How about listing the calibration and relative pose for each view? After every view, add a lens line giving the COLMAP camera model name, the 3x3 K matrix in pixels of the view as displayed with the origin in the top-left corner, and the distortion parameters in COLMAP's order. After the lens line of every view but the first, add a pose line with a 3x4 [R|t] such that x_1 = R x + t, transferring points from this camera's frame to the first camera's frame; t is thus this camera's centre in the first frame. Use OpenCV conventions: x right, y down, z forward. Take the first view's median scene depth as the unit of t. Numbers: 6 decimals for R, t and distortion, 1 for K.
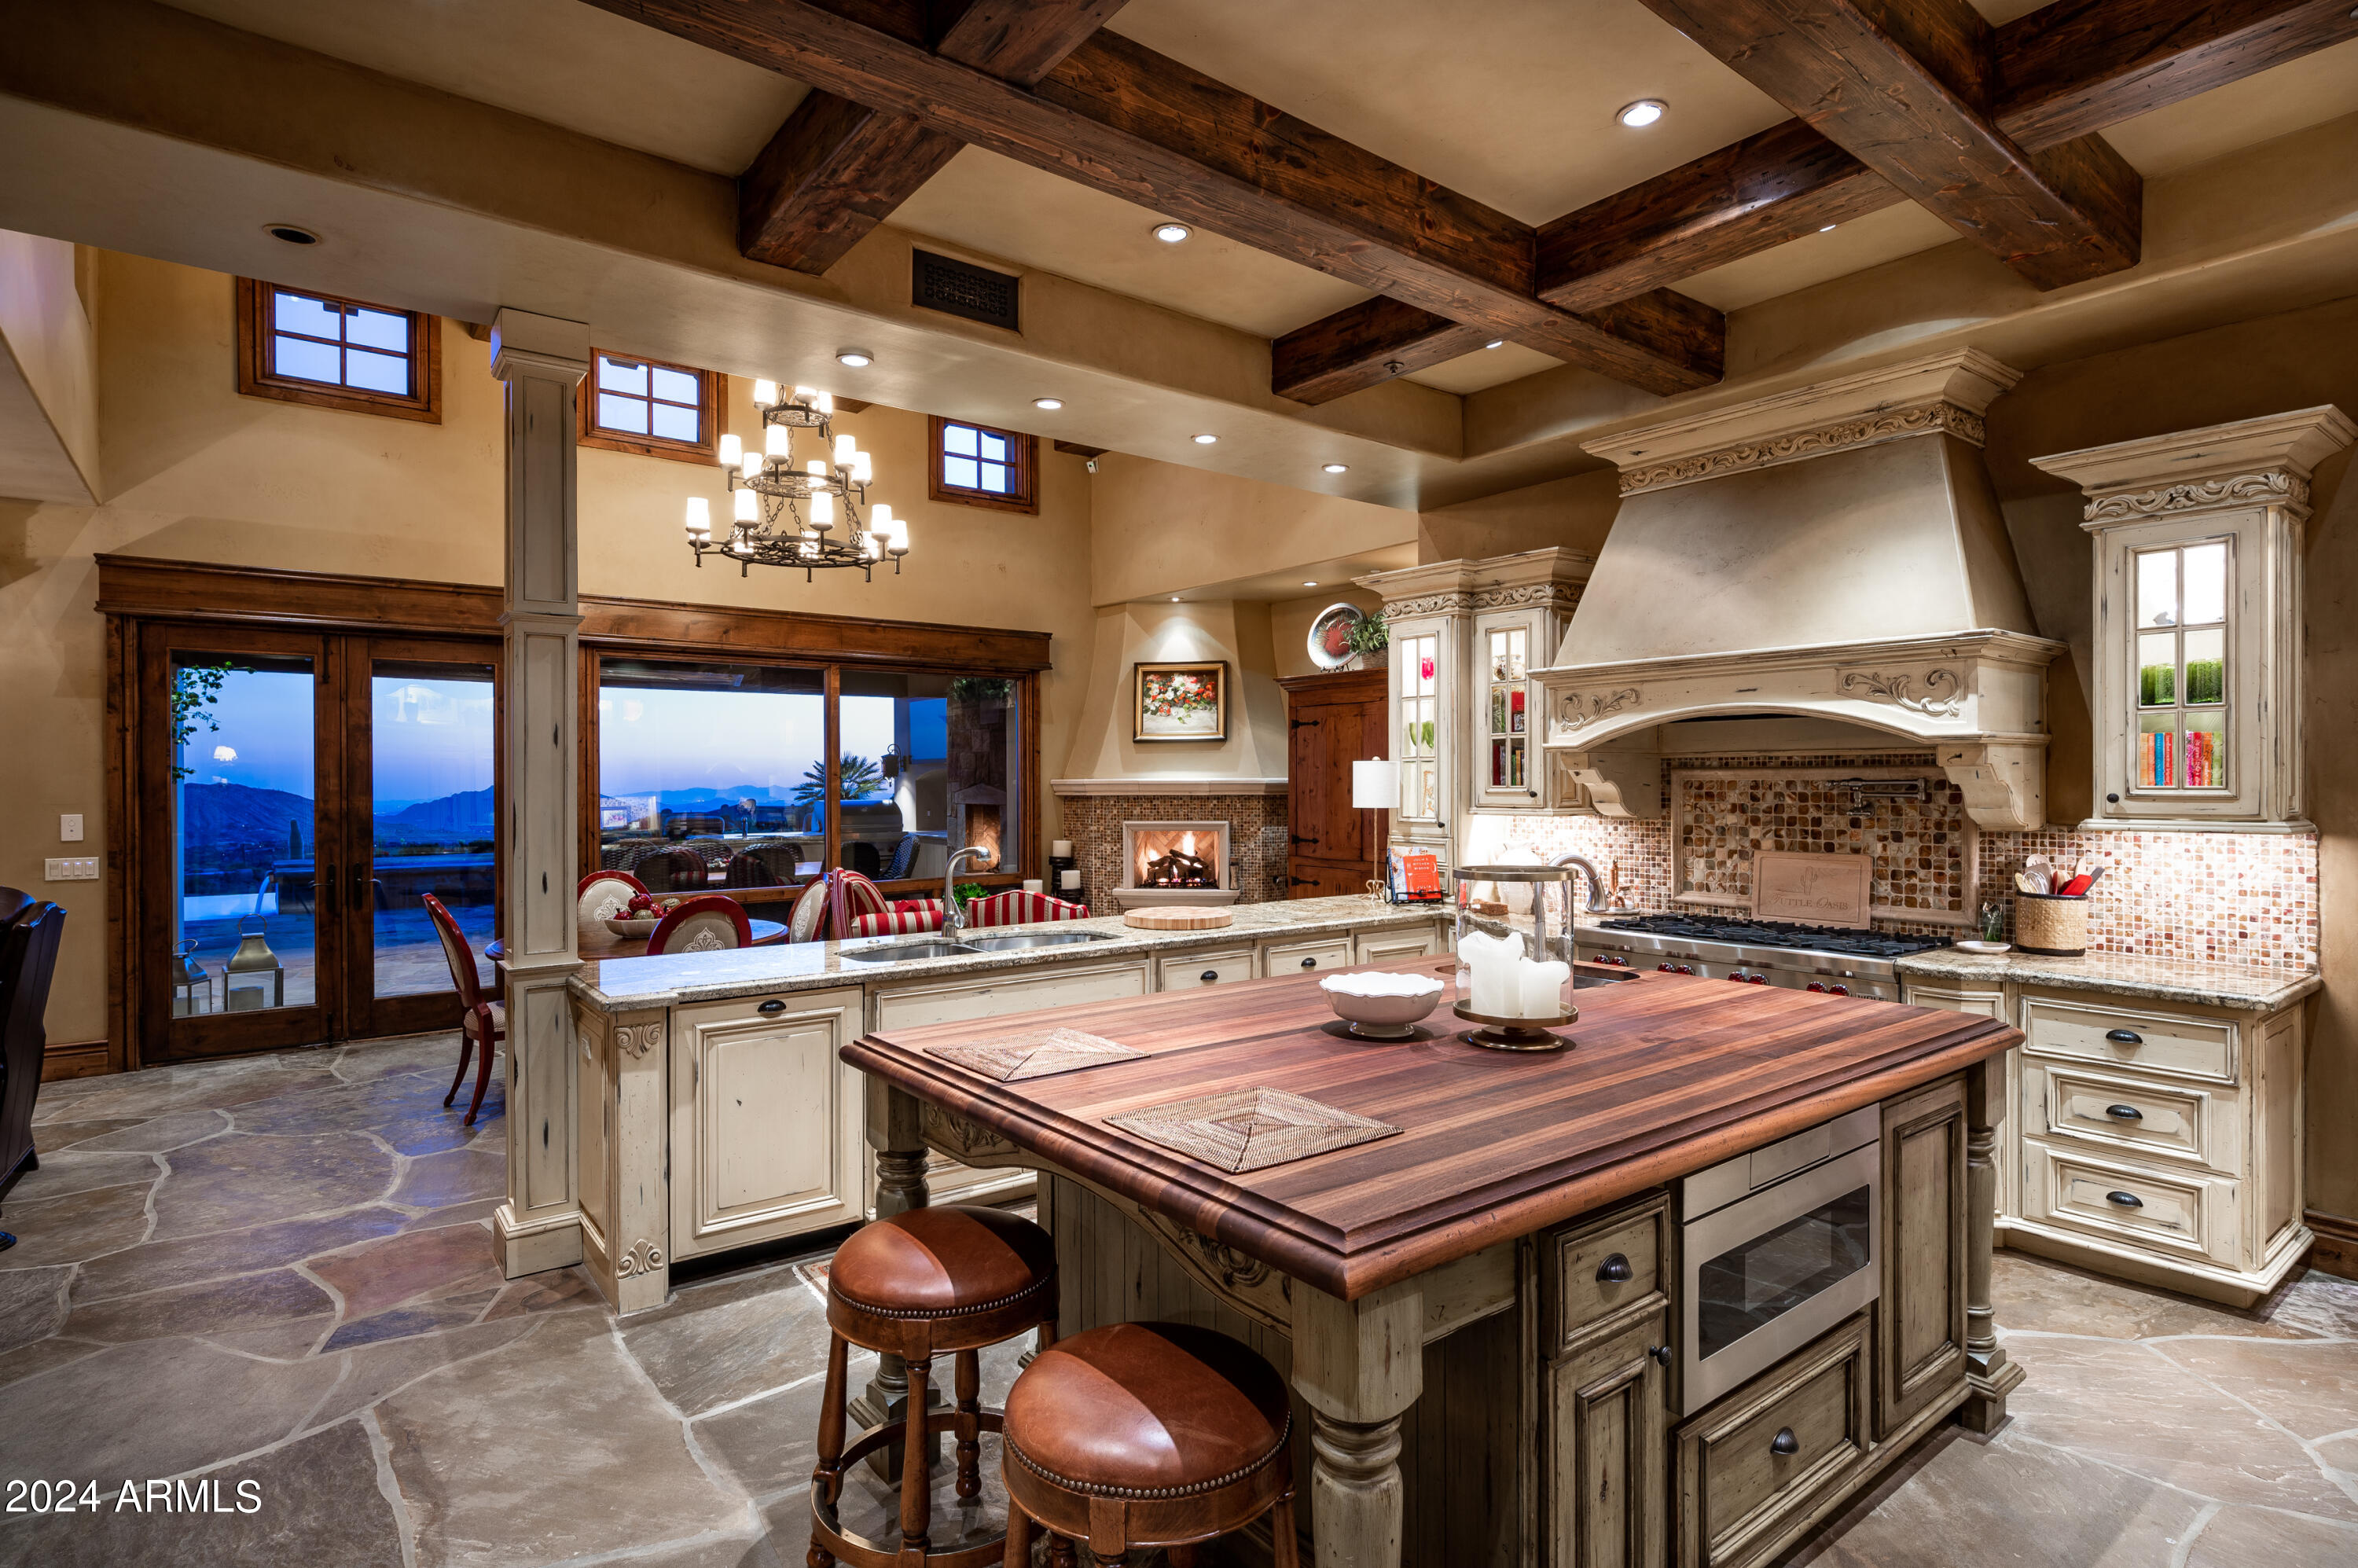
lens RADIAL K [[1184.5, 0, 1179.0], [0, 1184.5, 784.0], [0, 0, 1]] dist [0.002328, 0.000063]
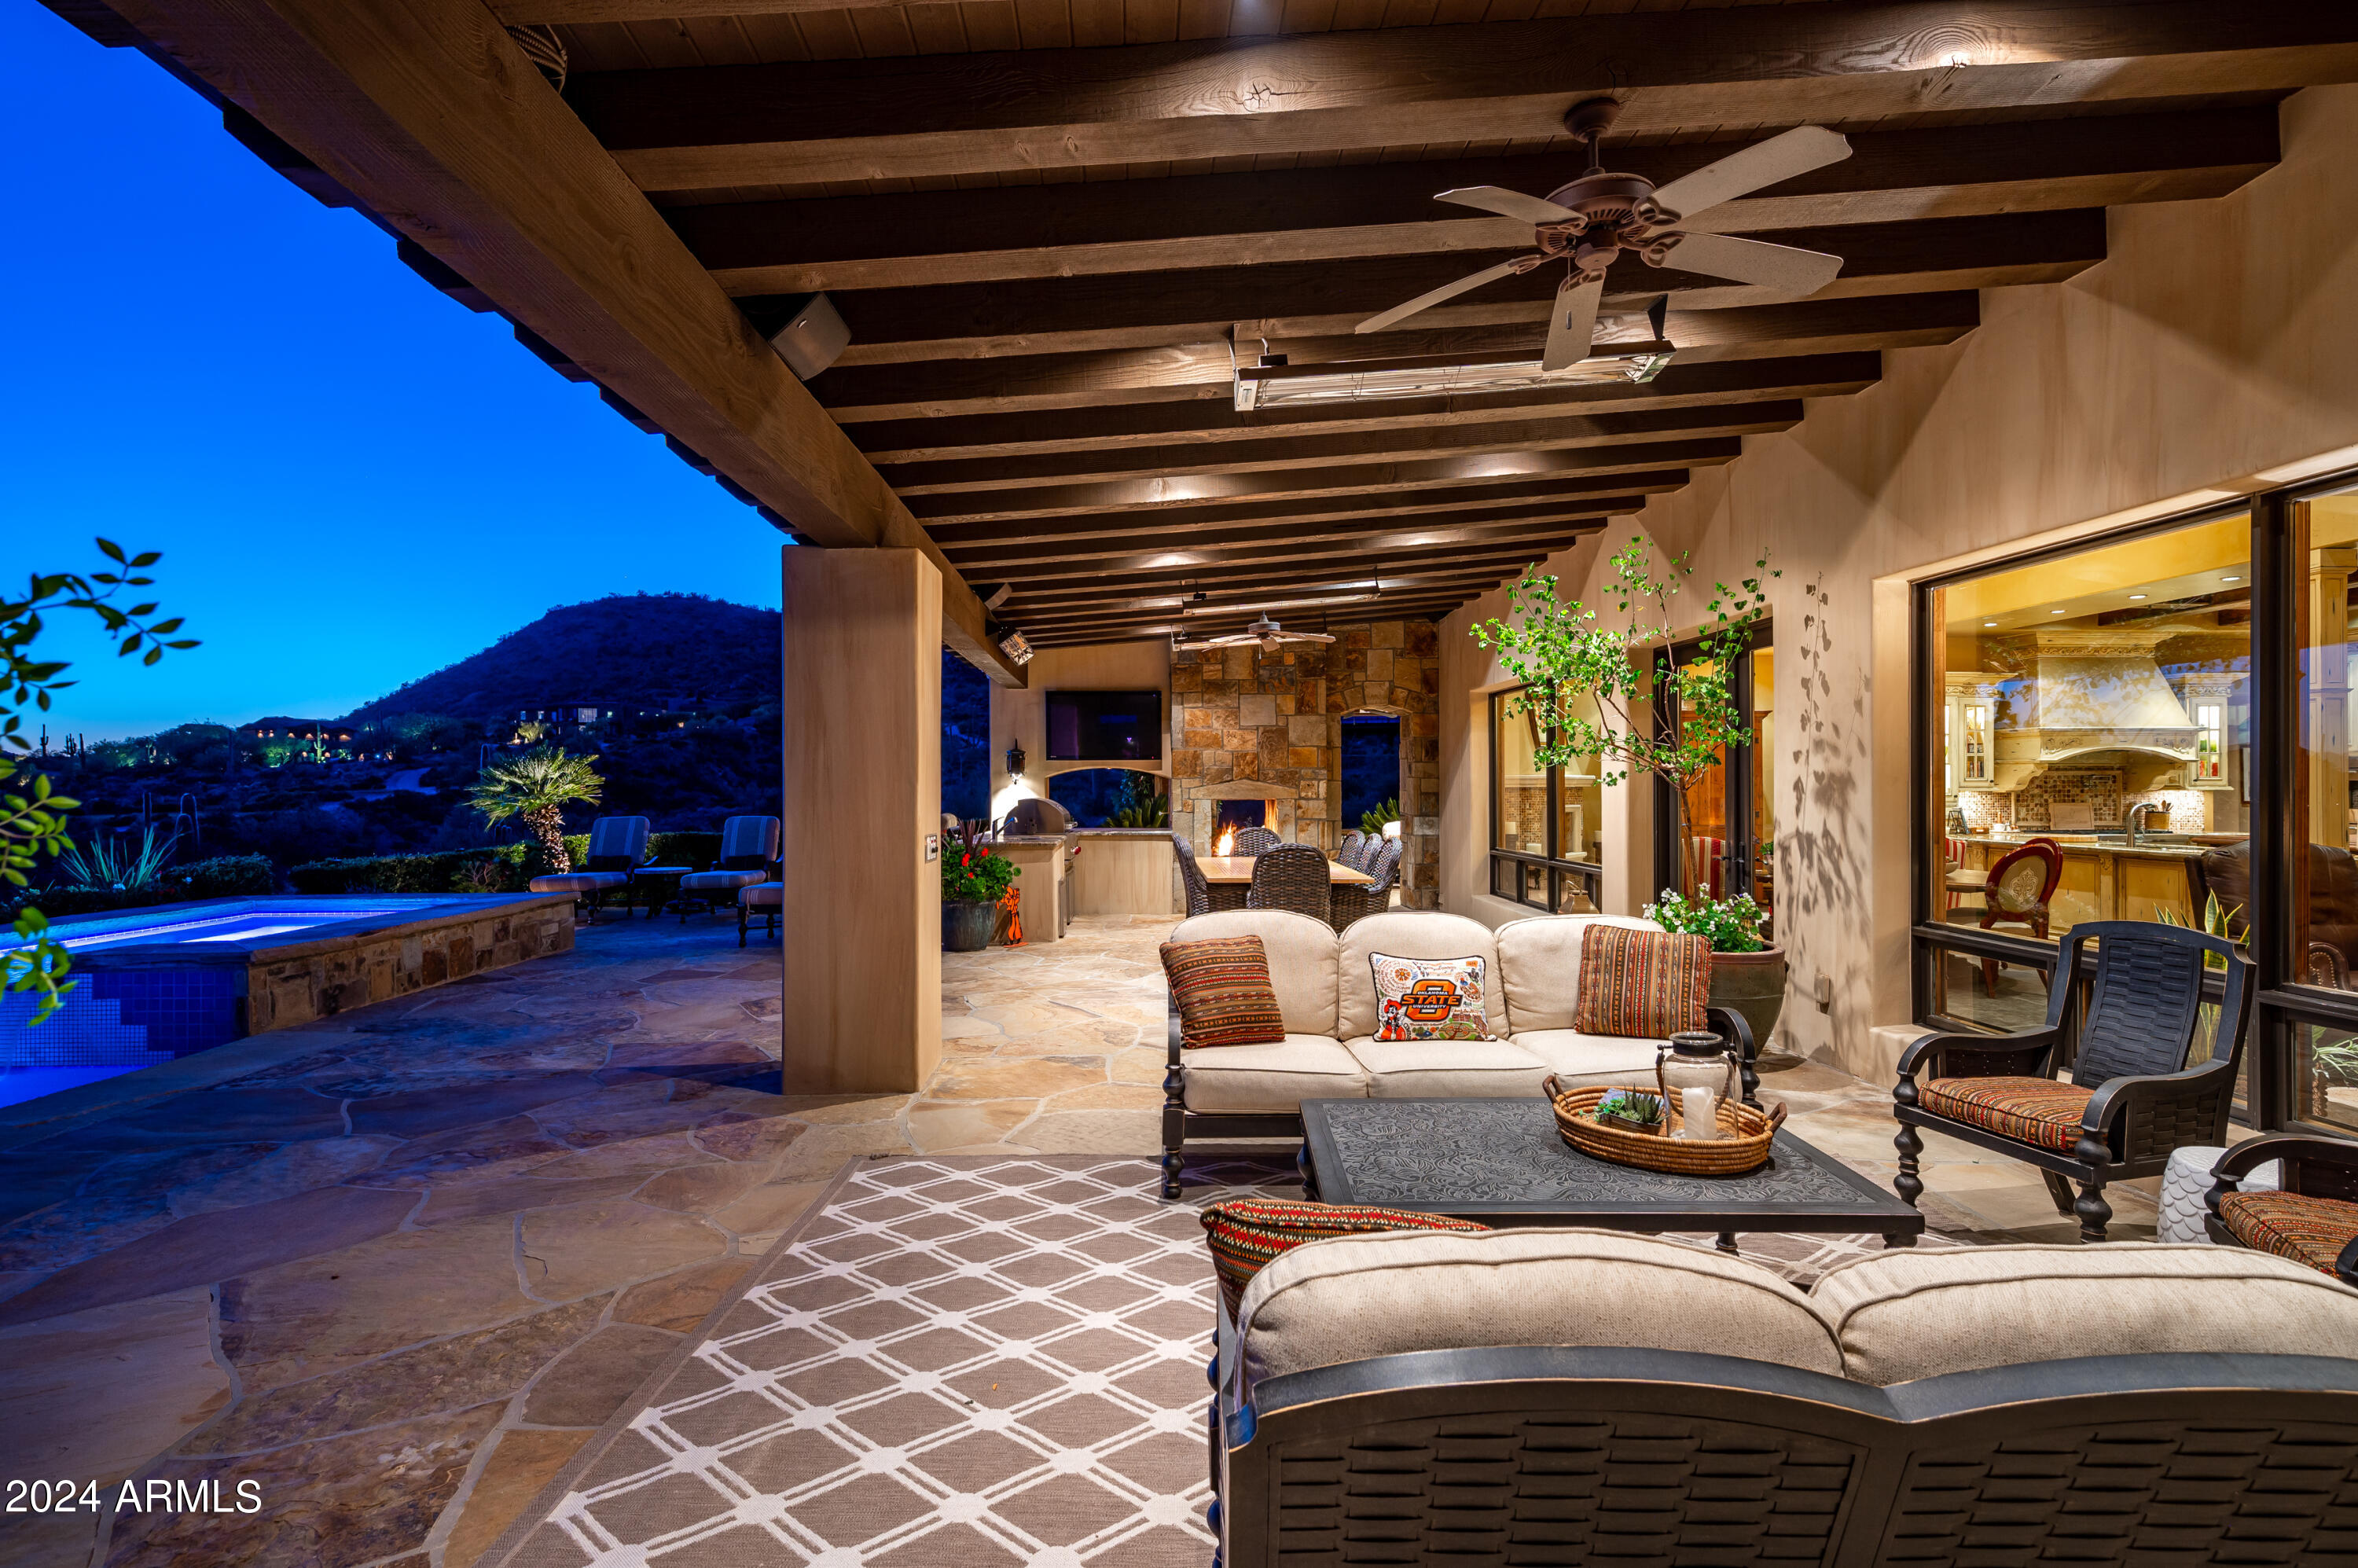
lens RADIAL K [[1104.3, 0, 1179.0], [0, 1104.3, 784.0], [0, 0, 1]] dist [-0.001253, 0.000562]
pose [[0.567421, 0.002456, 0.823424, -1.933793], [0.004790, 0.999969, -0.006284, 0.015835], [-0.823414, 0.007509, 0.567391, 0.930046]]
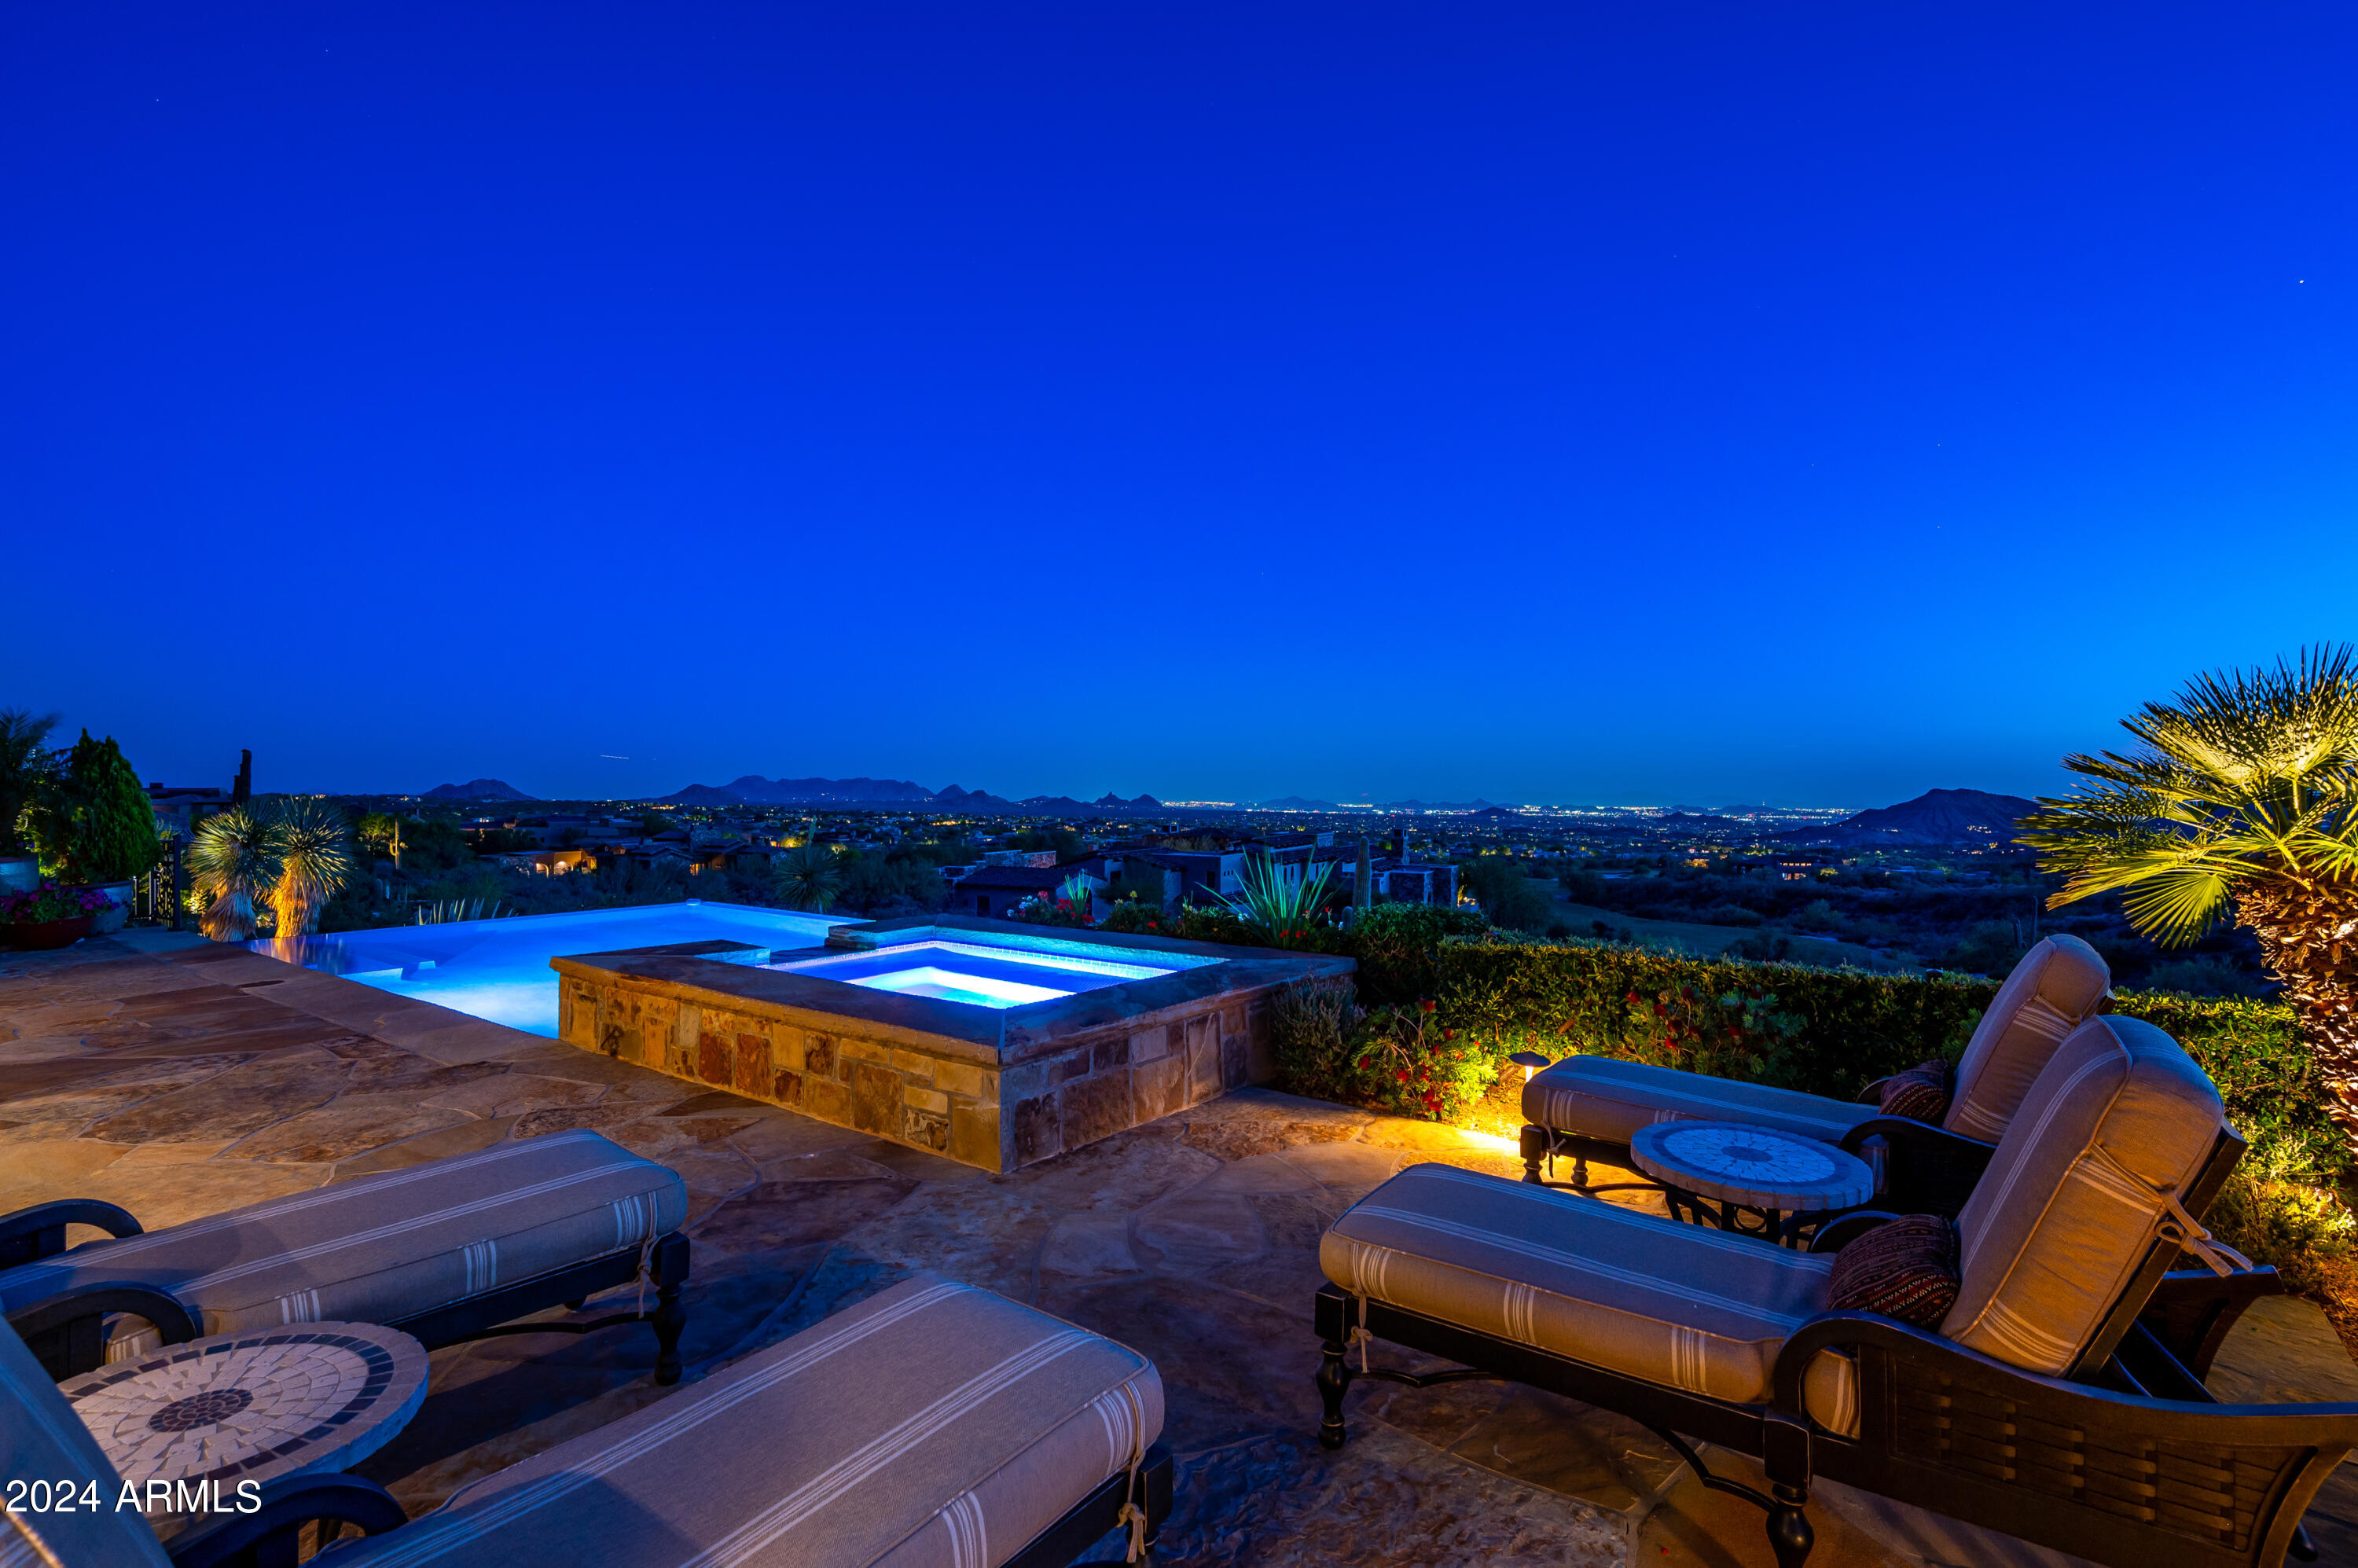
lens RADIAL K [[1112.4, 0, 1179.0], [0, 1112.4, 784.0], [0, 0, 1]] dist [0.002068, 0.000111]
pose [[0.294327, 0.005128, -0.955691, -0.457481], [-0.009131, 0.999955, 0.002553, -0.012090], [0.955661, 0.007975, 0.294361, 2.402553]]
